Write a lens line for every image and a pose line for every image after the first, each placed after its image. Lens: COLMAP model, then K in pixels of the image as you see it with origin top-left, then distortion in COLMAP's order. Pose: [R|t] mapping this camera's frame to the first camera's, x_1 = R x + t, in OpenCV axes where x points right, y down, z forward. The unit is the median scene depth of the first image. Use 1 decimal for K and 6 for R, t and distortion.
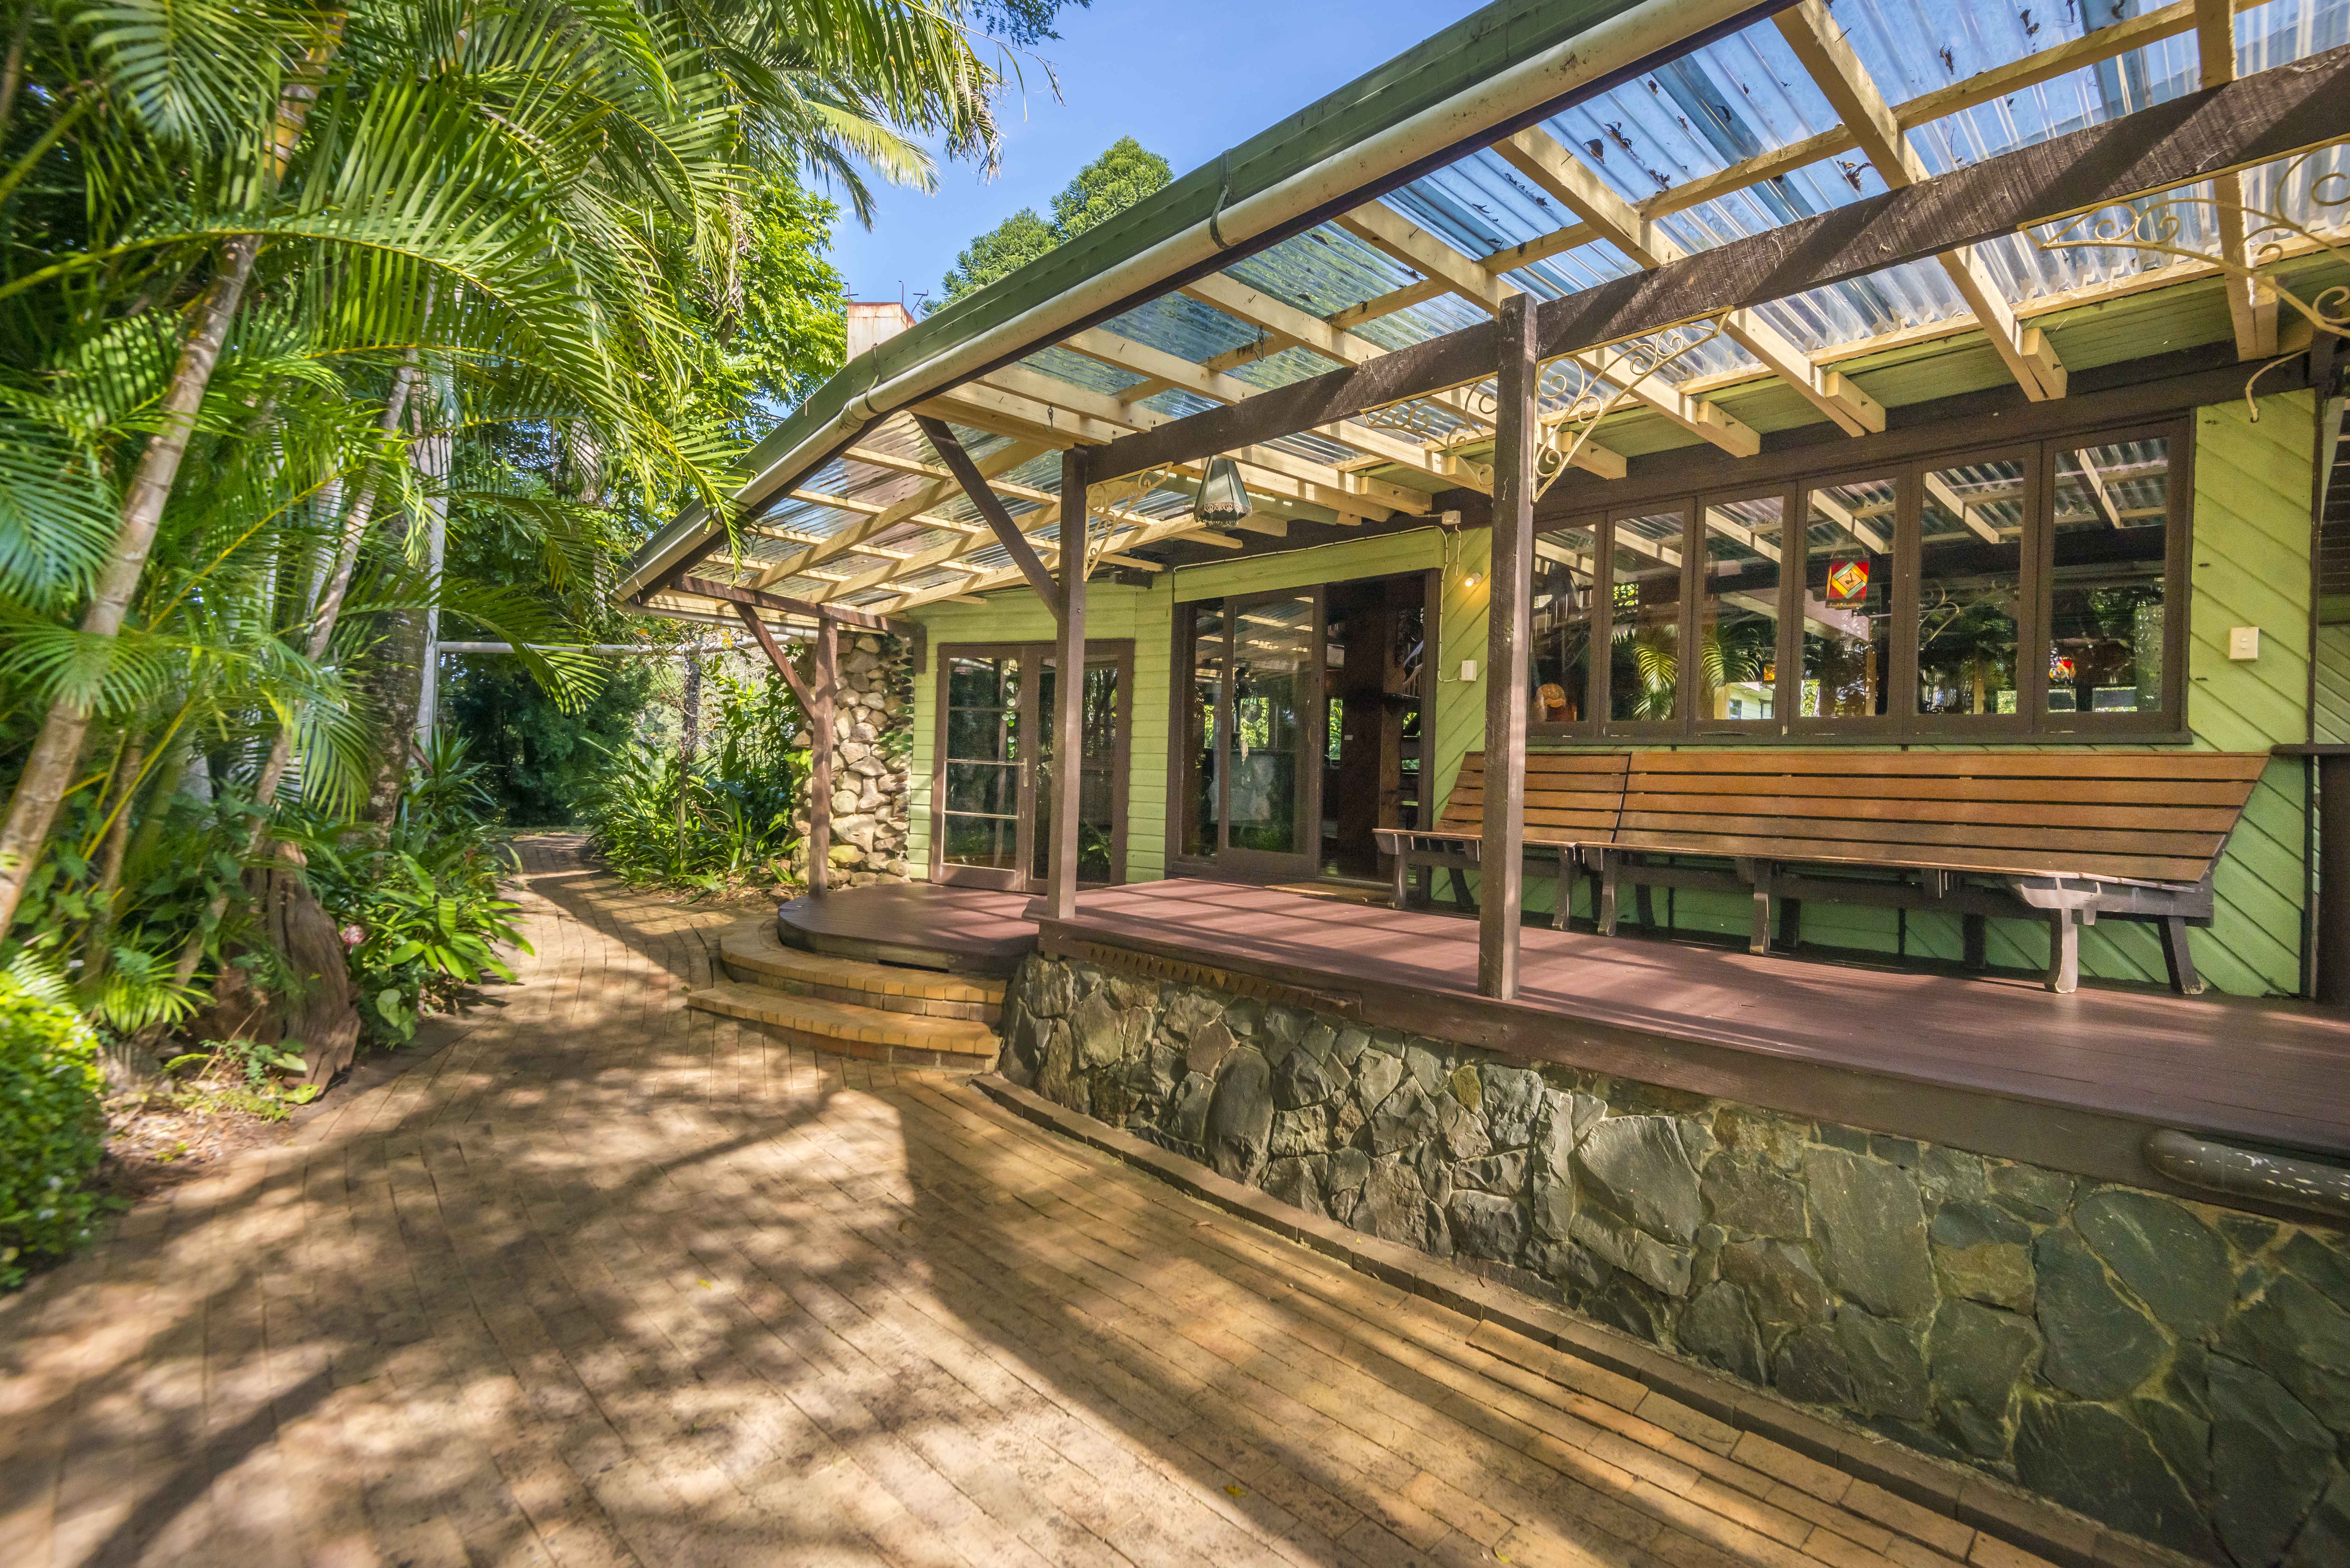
lens RADIAL K [[1072.9, 0, 1164.1], [0, 1072.9, 777.2], [0, 0, 1]] dist [0.002958, -0.000181]
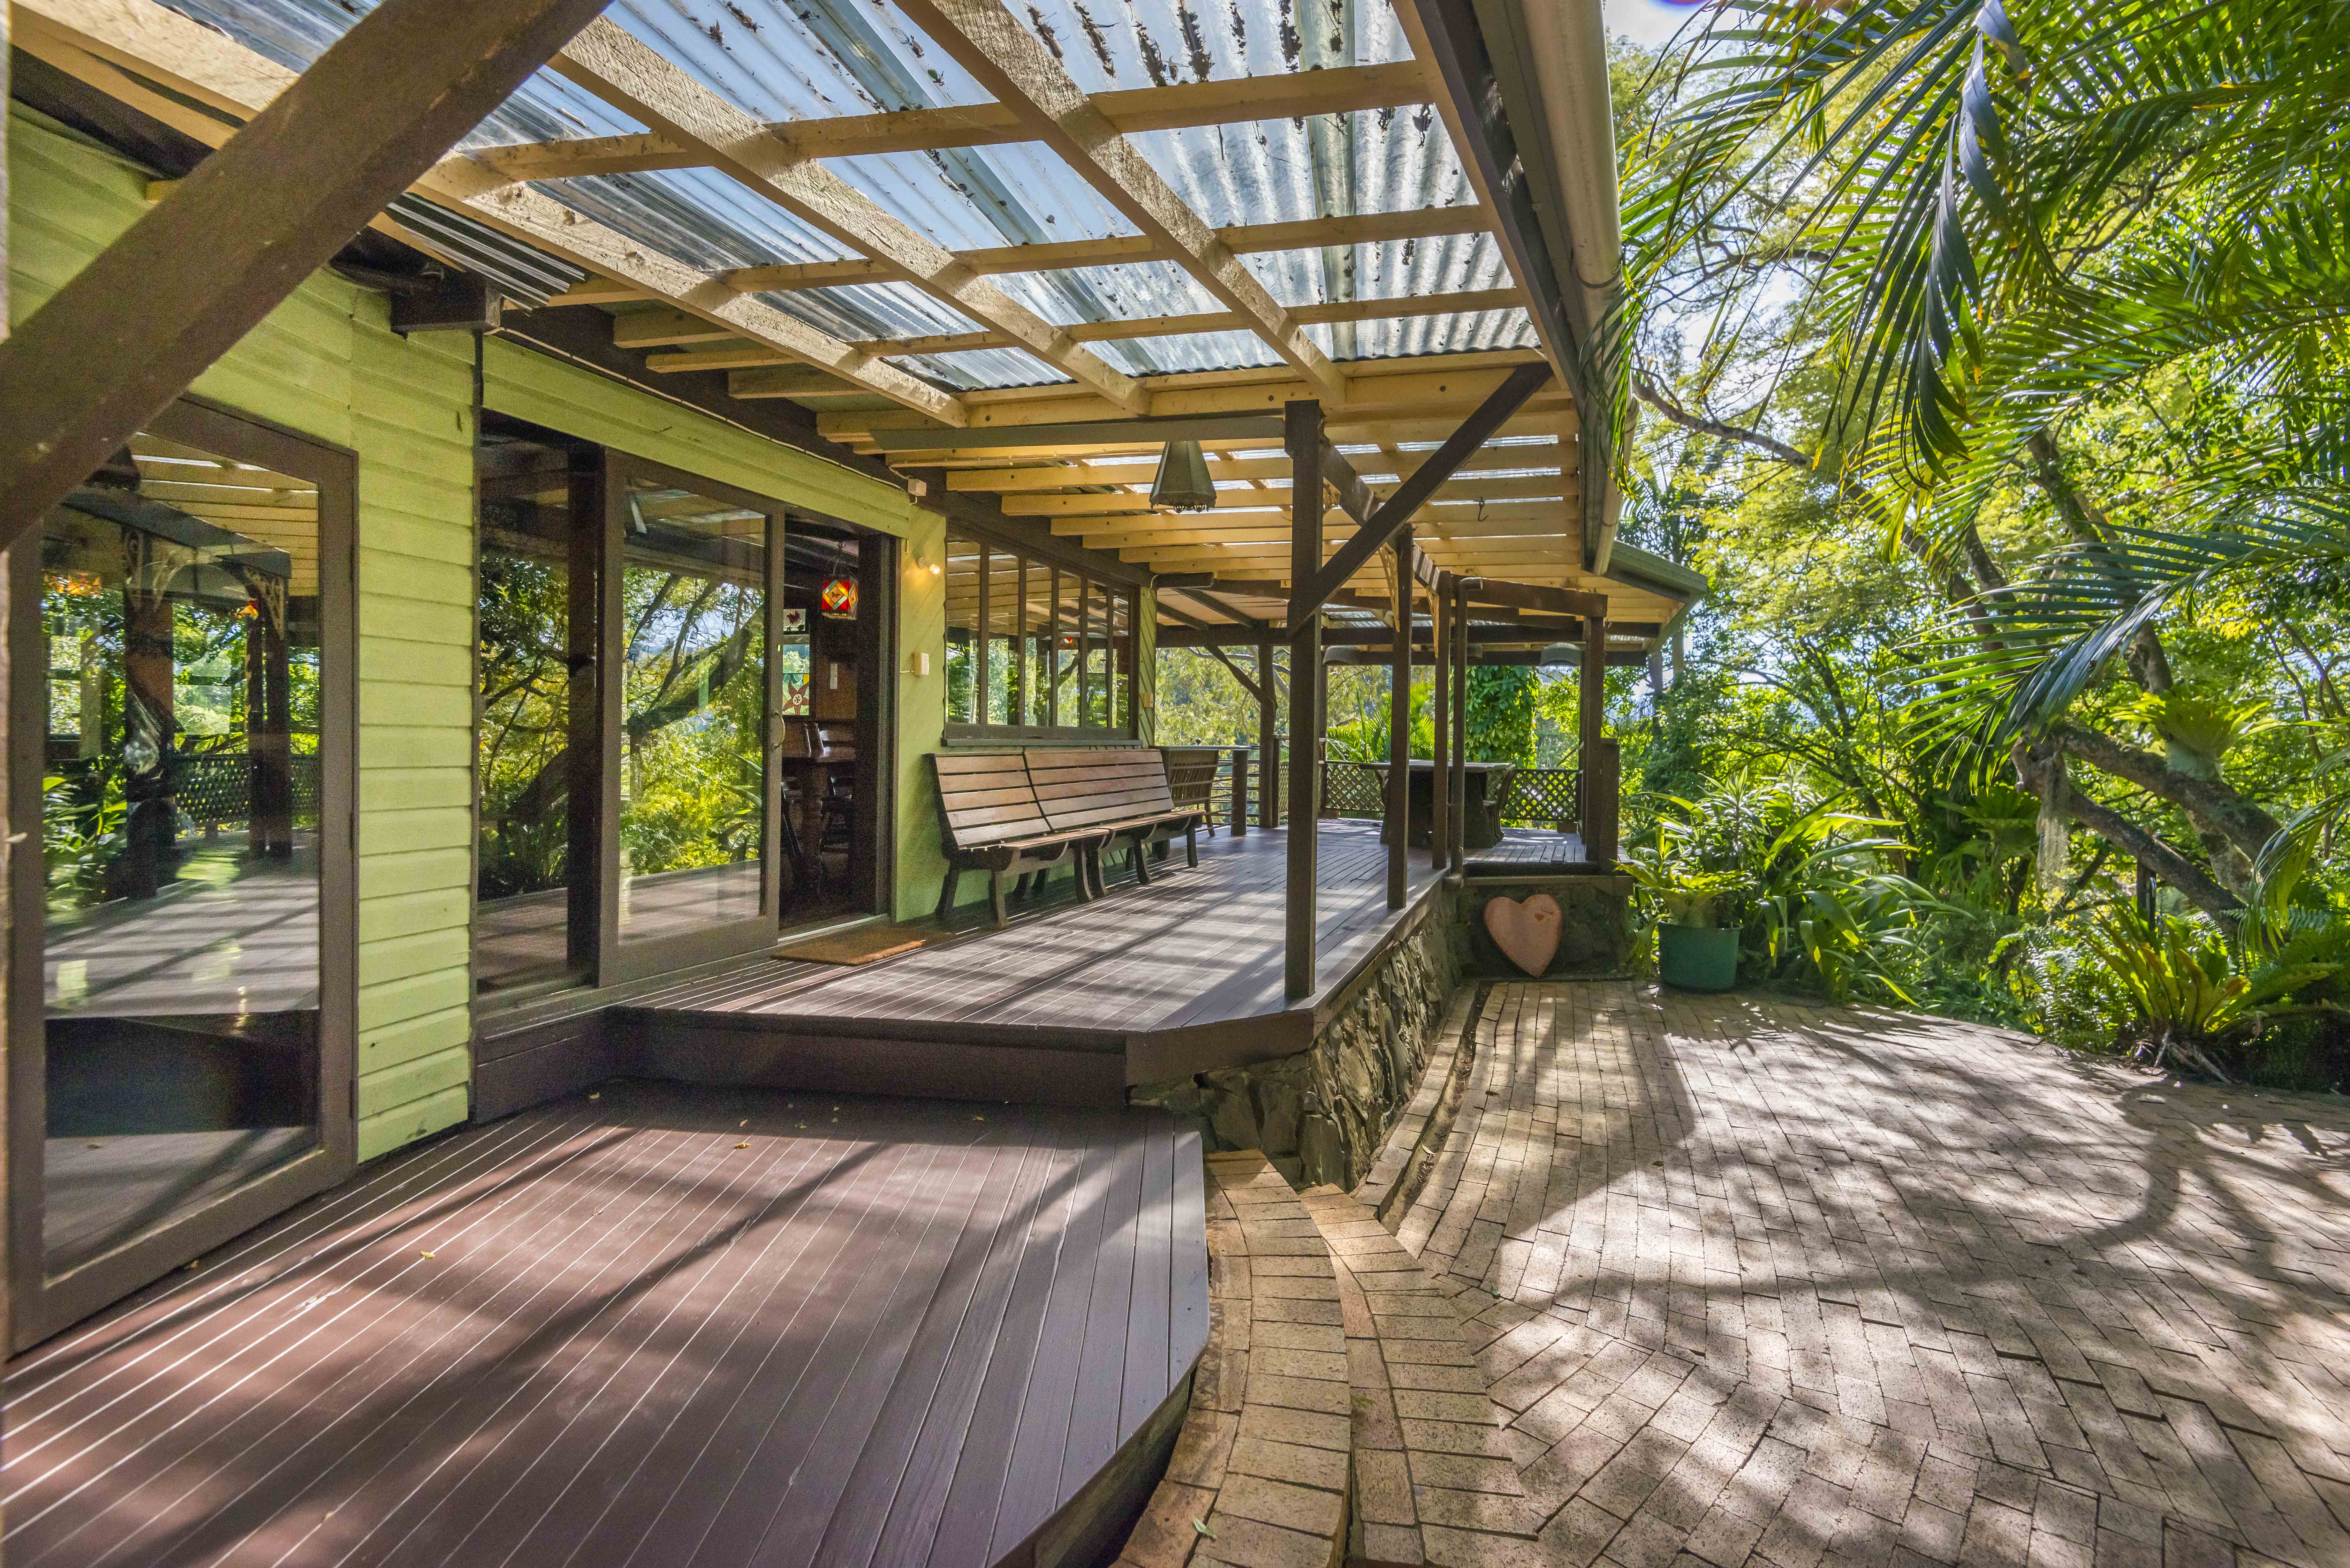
lens RADIAL K [[1072.9, 0, 1169.4], [0, 1072.9, 773.2], [0, 0, 1]] dist [0.002958, -0.000181]
pose [[-0.434749, -0.074820, 0.897438, -1.171126], [-0.037143, 0.997184, 0.065143, -0.132180], [-0.899785, -0.005013, -0.436304, 2.208017]]
